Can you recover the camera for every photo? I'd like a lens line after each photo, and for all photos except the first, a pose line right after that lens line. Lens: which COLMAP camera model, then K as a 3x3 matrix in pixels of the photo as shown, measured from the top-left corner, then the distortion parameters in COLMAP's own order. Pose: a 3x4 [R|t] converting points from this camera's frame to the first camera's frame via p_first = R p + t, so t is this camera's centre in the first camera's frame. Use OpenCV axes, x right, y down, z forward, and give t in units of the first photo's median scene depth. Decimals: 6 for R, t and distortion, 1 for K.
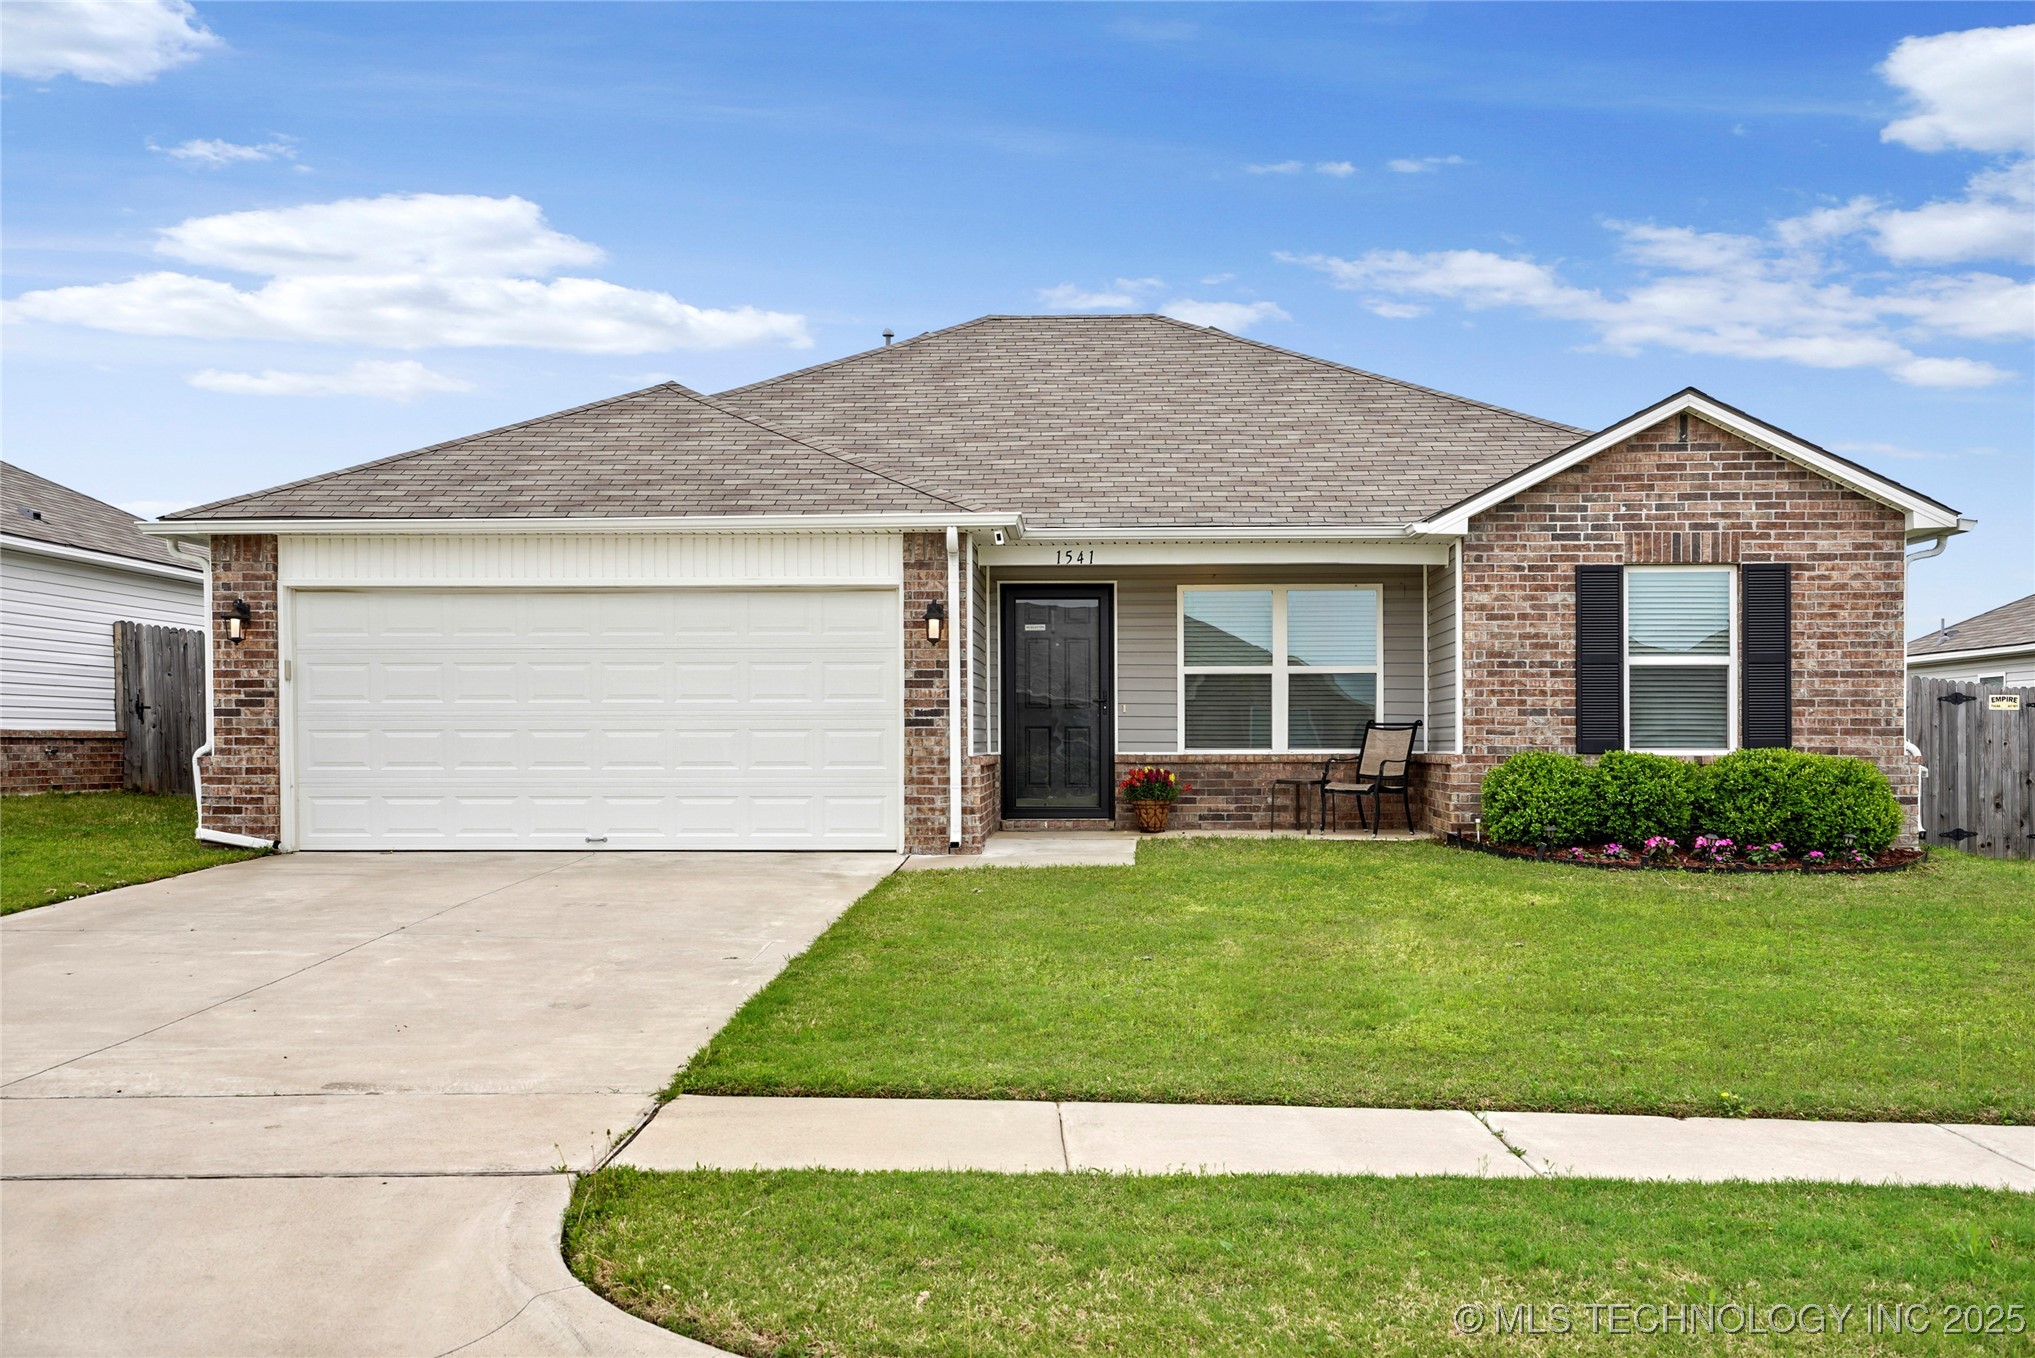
lens RADIAL K [[2063.9, 0, 1017.5], [0, 2063.9, 679.0], [0, 0, 1]] dist [0.000835, 0.000662]
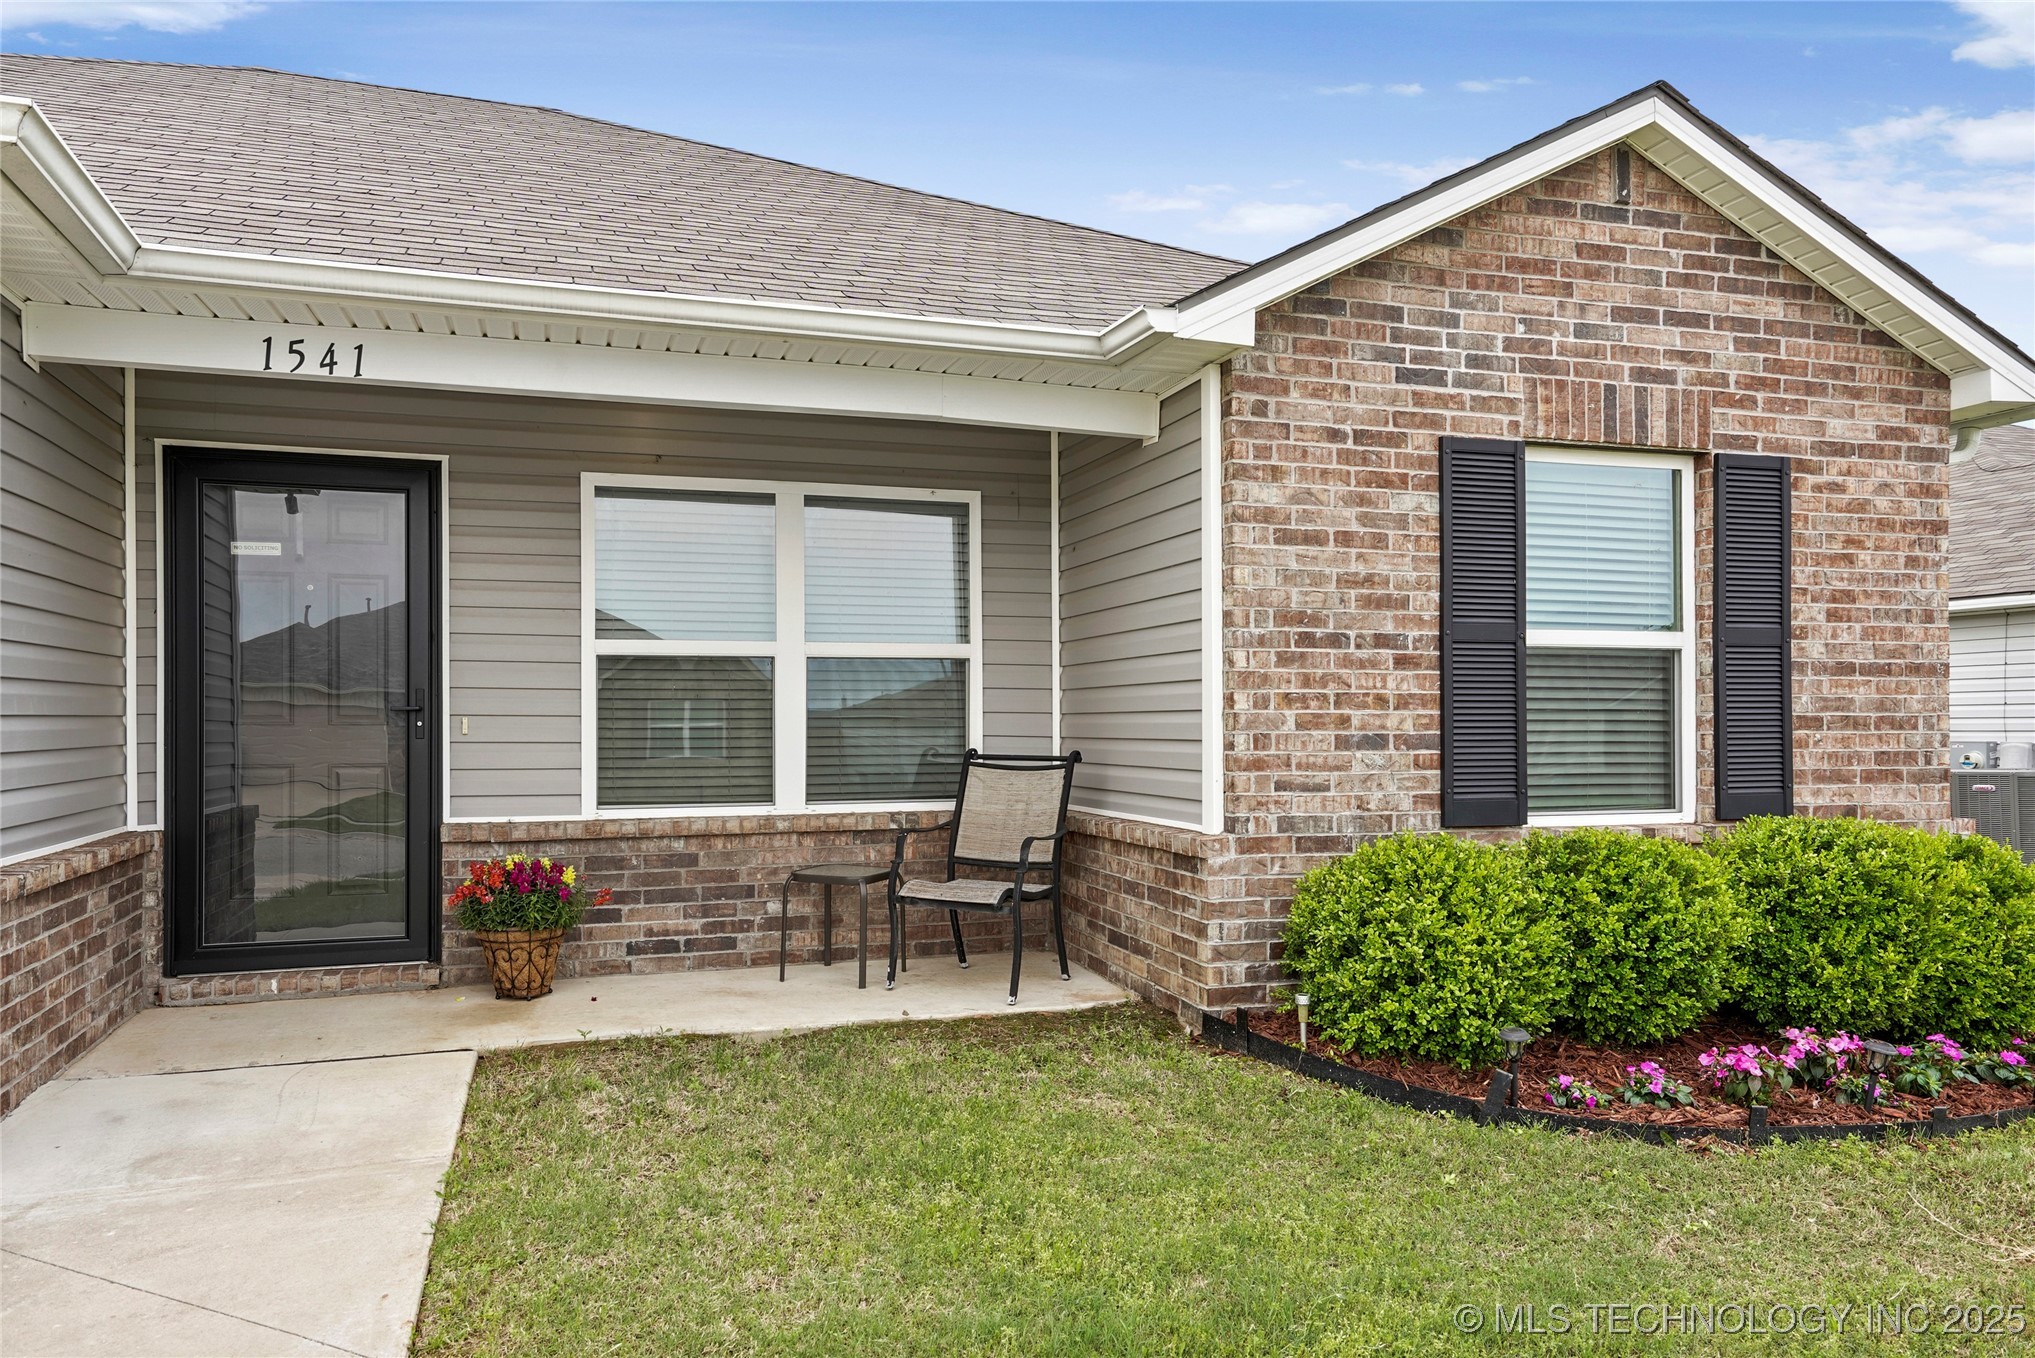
lens RADIAL K [[1513.5, 0, 1017.1], [0, 1513.5, 721.3], [0, 0, 1]] dist [0.022626, 0.001154]
pose [[0.937539, 0.000080, 0.347881, 0.055054], [-0.011236, 0.999485, 0.030051, 0.001771], [-0.347699, -0.032083, 0.937057, 0.701048]]
